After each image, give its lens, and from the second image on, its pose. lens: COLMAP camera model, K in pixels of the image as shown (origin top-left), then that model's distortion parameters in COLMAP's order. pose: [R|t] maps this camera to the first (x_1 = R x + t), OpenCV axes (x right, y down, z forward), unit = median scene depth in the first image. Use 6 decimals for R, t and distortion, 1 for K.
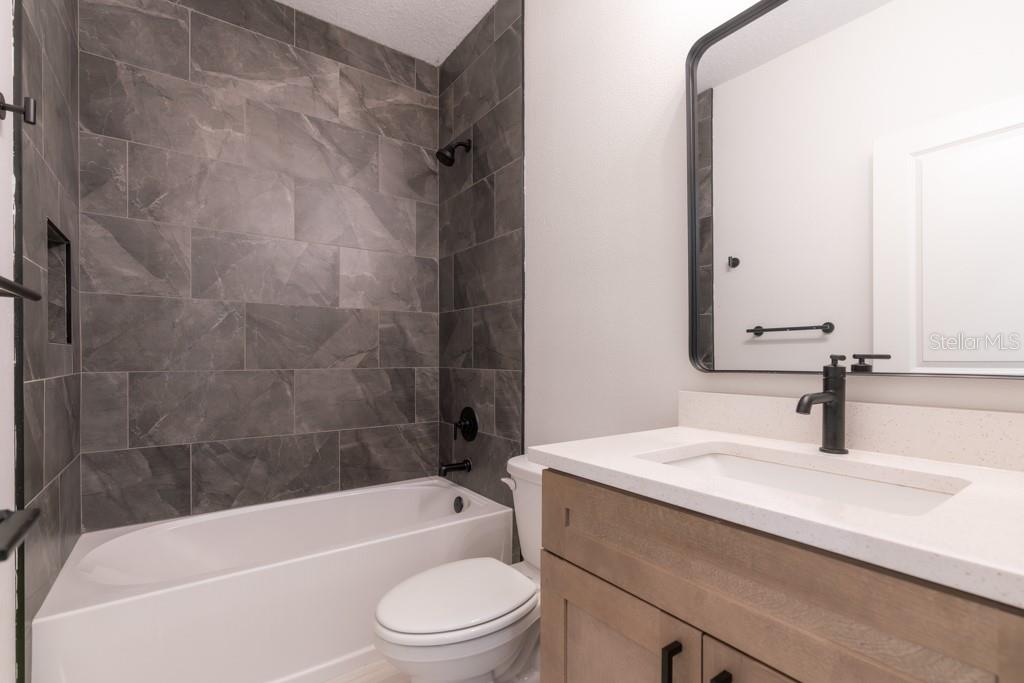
lens RADIAL K [[467.9, 0, 512.3], [0, 467.9, 336.7], [0, 0, 1]] dist [-0.007099, 0.000182]
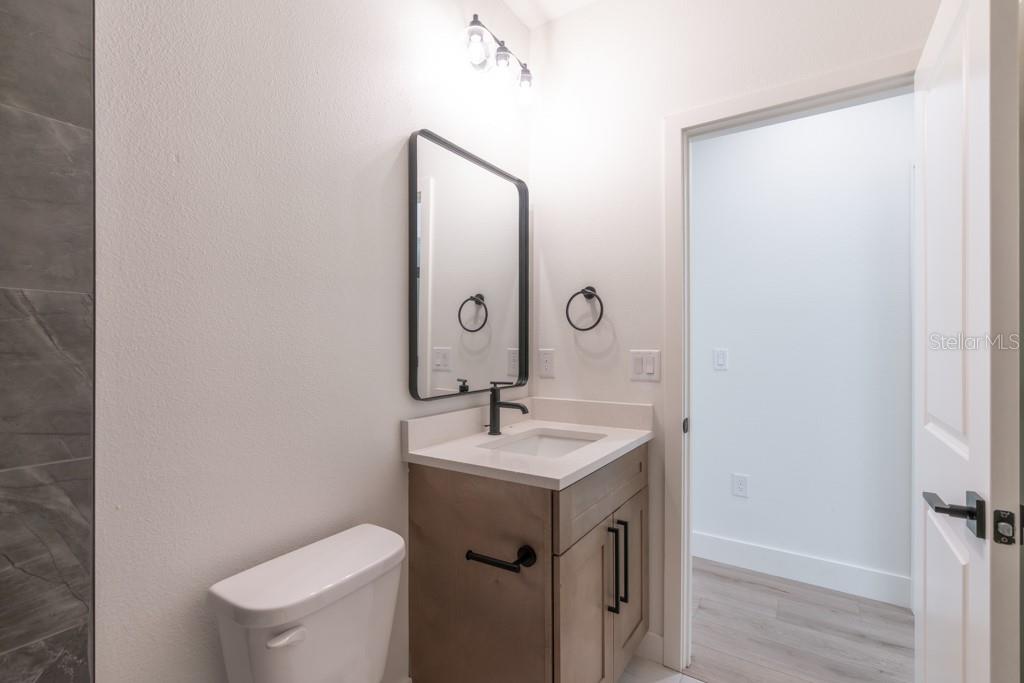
lens RADIAL K [[467.9, 0, 512.3], [0, 467.9, 336.7], [0, 0, 1]] dist [-0.007099, 0.000182]
pose [[-0.338473, 0.014666, 0.940862, -0.519224], [-0.037512, 0.998873, -0.029065, -0.041627], [-0.940228, -0.045131, -0.337541, 0.768380]]
